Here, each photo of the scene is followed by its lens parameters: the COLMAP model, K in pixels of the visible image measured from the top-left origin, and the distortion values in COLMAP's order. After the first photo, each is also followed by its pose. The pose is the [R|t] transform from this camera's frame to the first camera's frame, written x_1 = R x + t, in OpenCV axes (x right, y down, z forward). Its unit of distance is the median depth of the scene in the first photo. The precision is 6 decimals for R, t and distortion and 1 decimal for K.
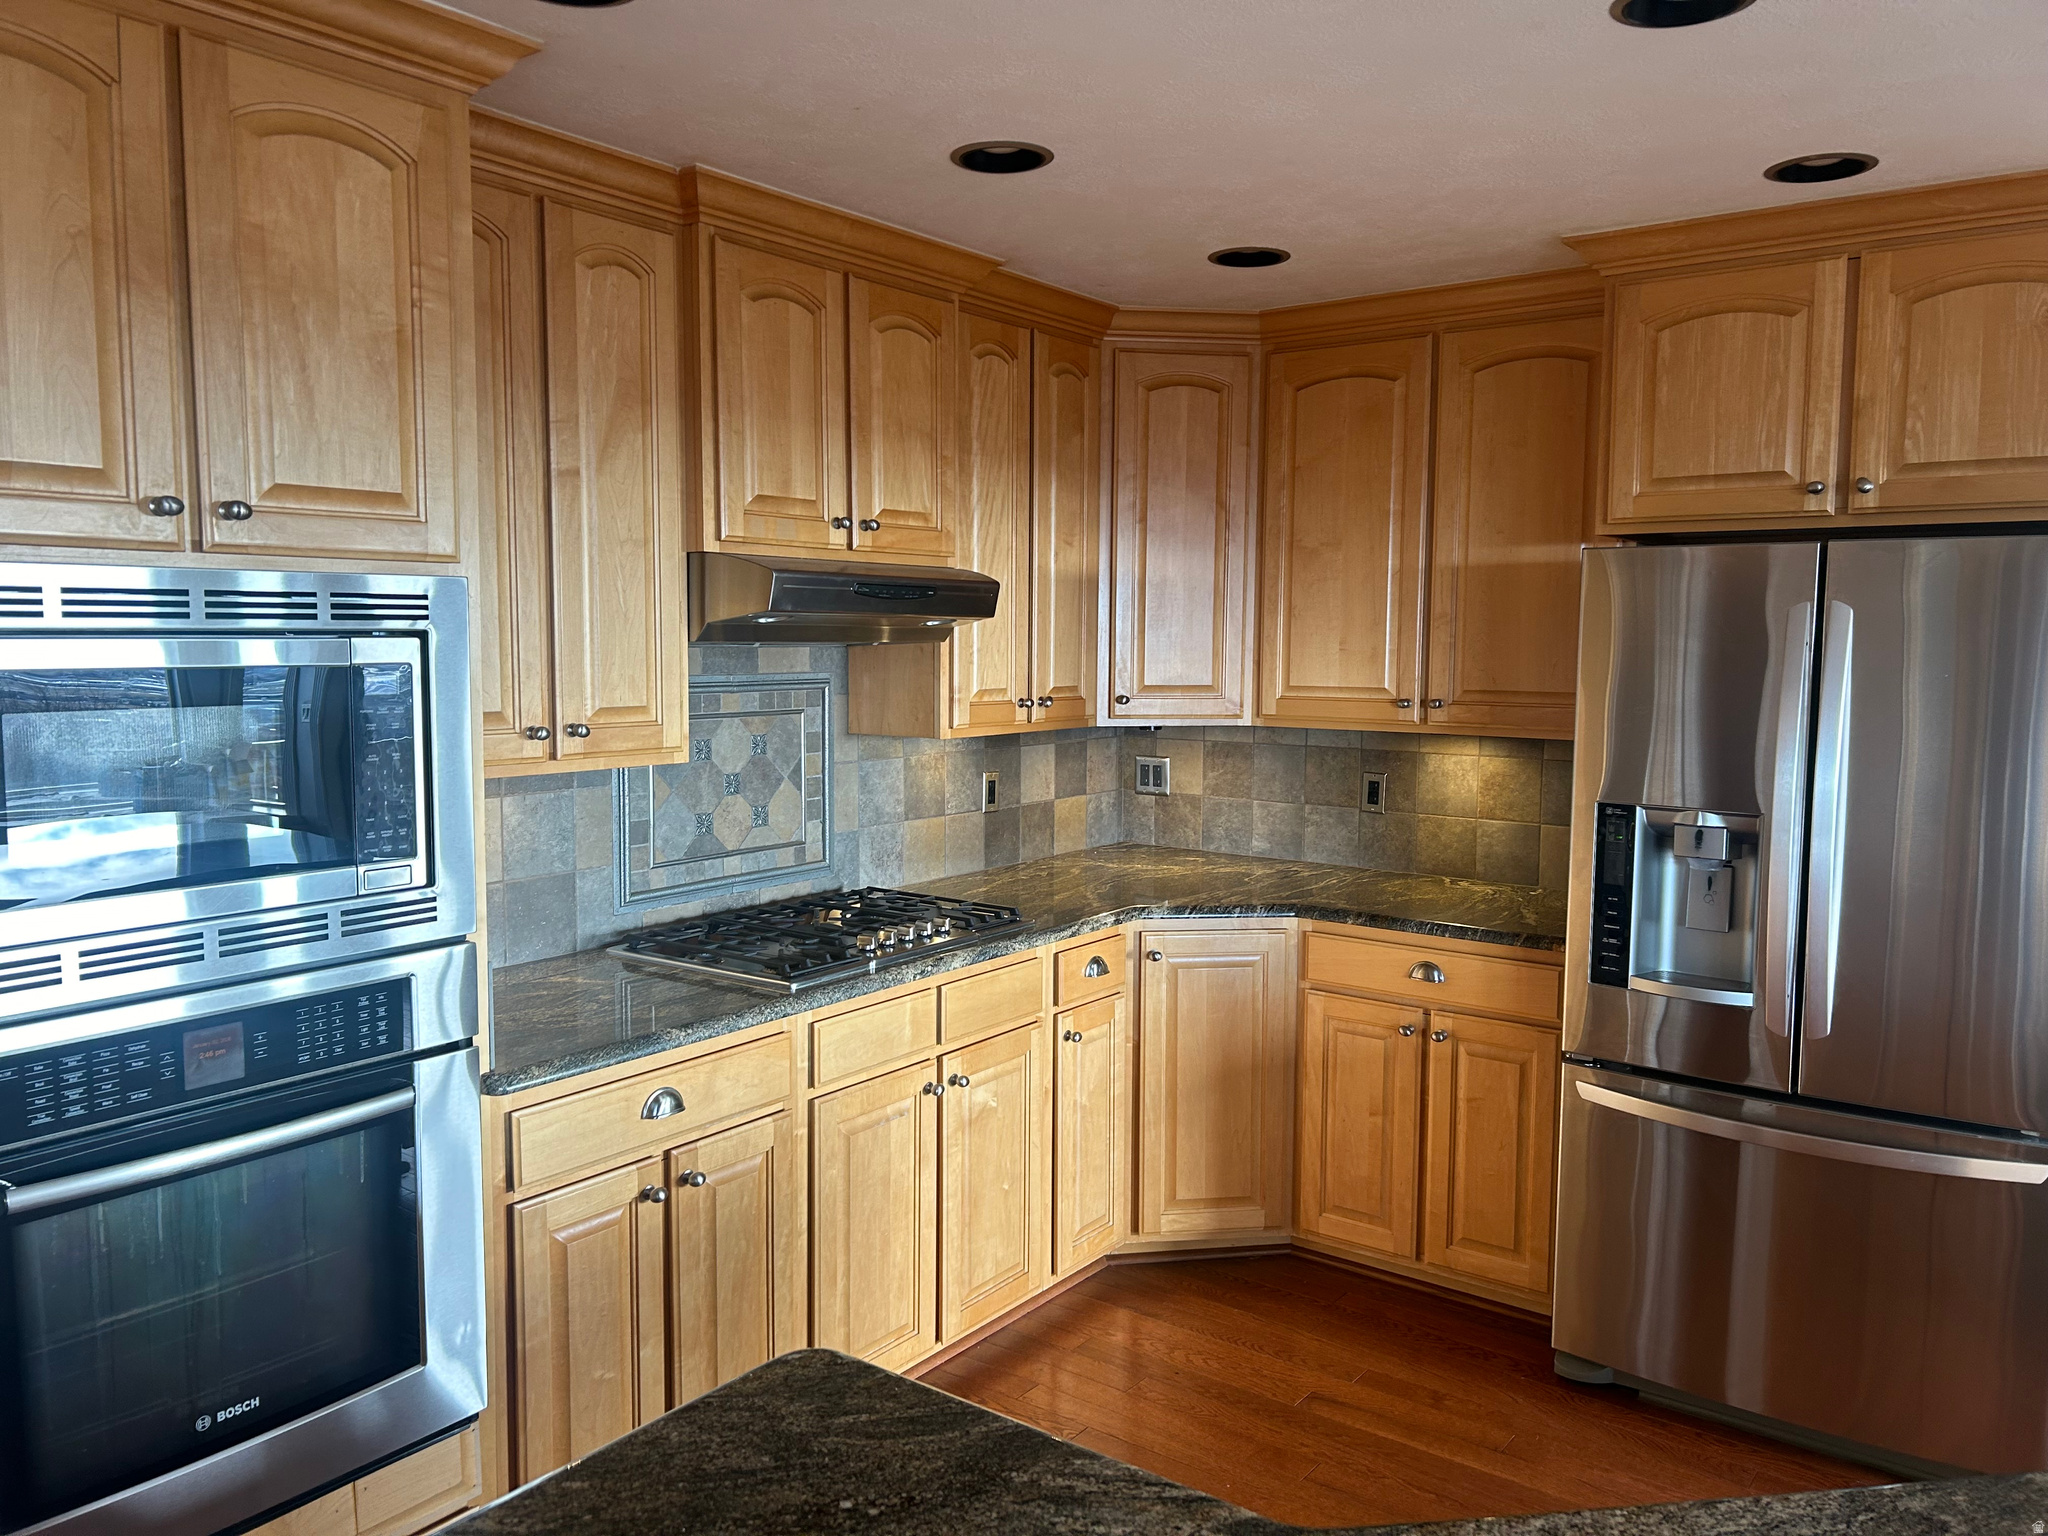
lens RADIAL K [[1542.9, 0, 1027.4], [0, 1542.9, 771.1], [0, 0, 1]] dist [0.029405, -0.034029]
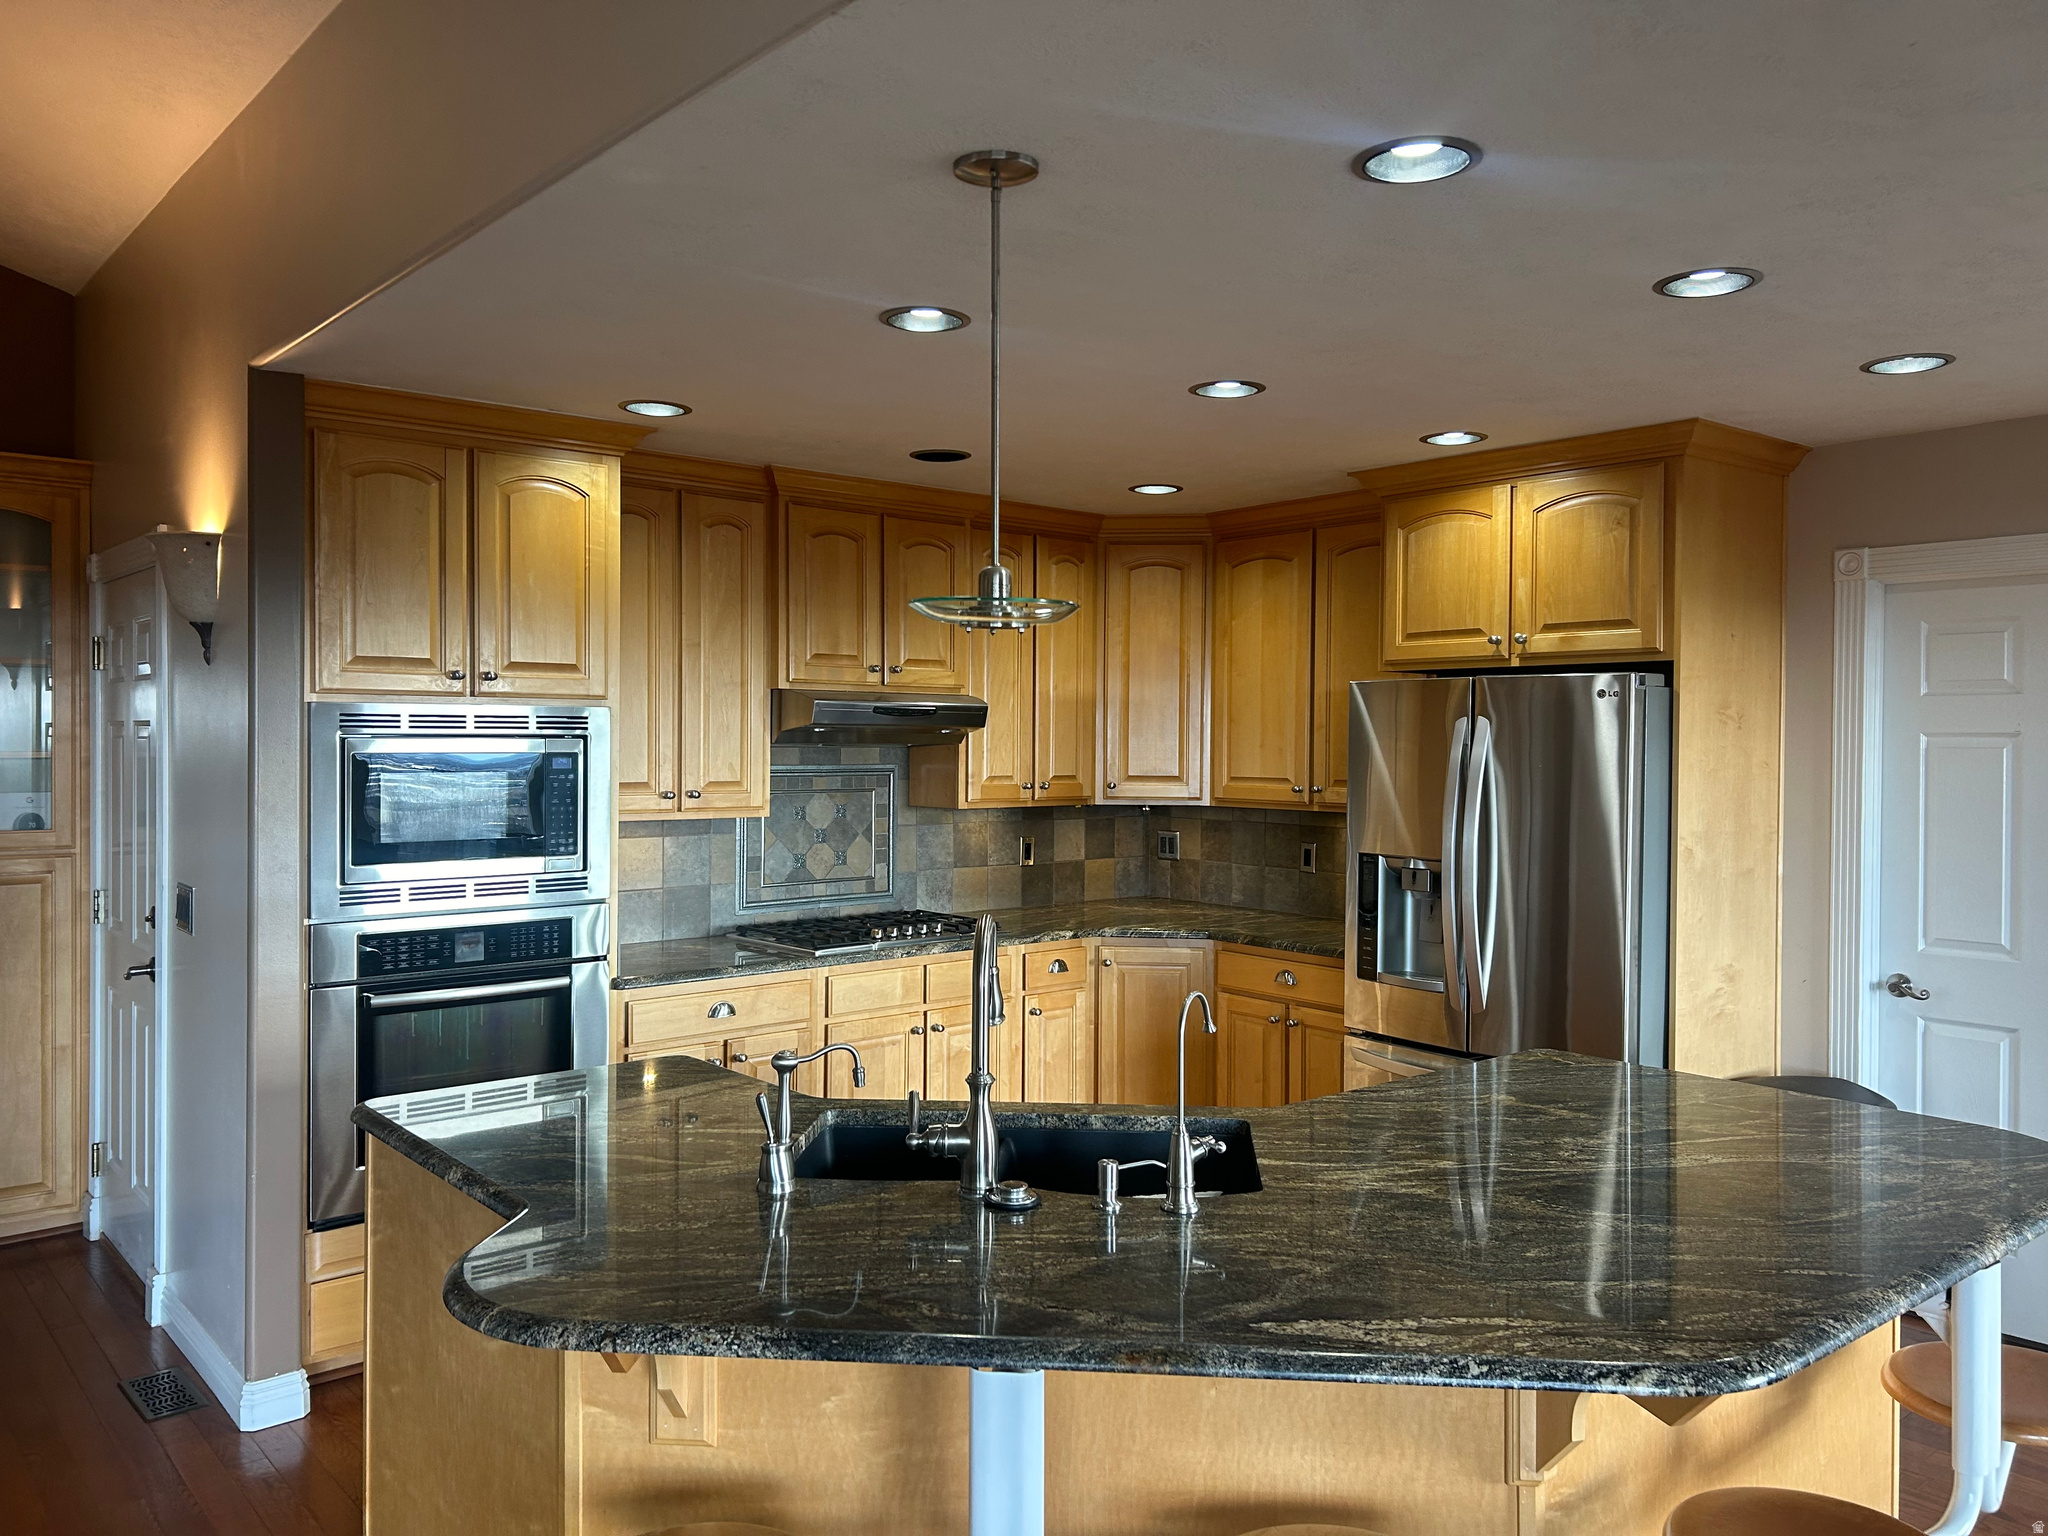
lens RADIAL K [[1542.9, 0, 1022.1], [0, 1542.9, 762.5], [0, 0, 1]] dist [0.029405, -0.034029]
pose [[0.972461, 0.003674, -0.233038, 0.397957], [-0.021817, 0.996920, -0.075324, 0.051310], [0.232044, 0.078334, 0.969546, -0.495713]]
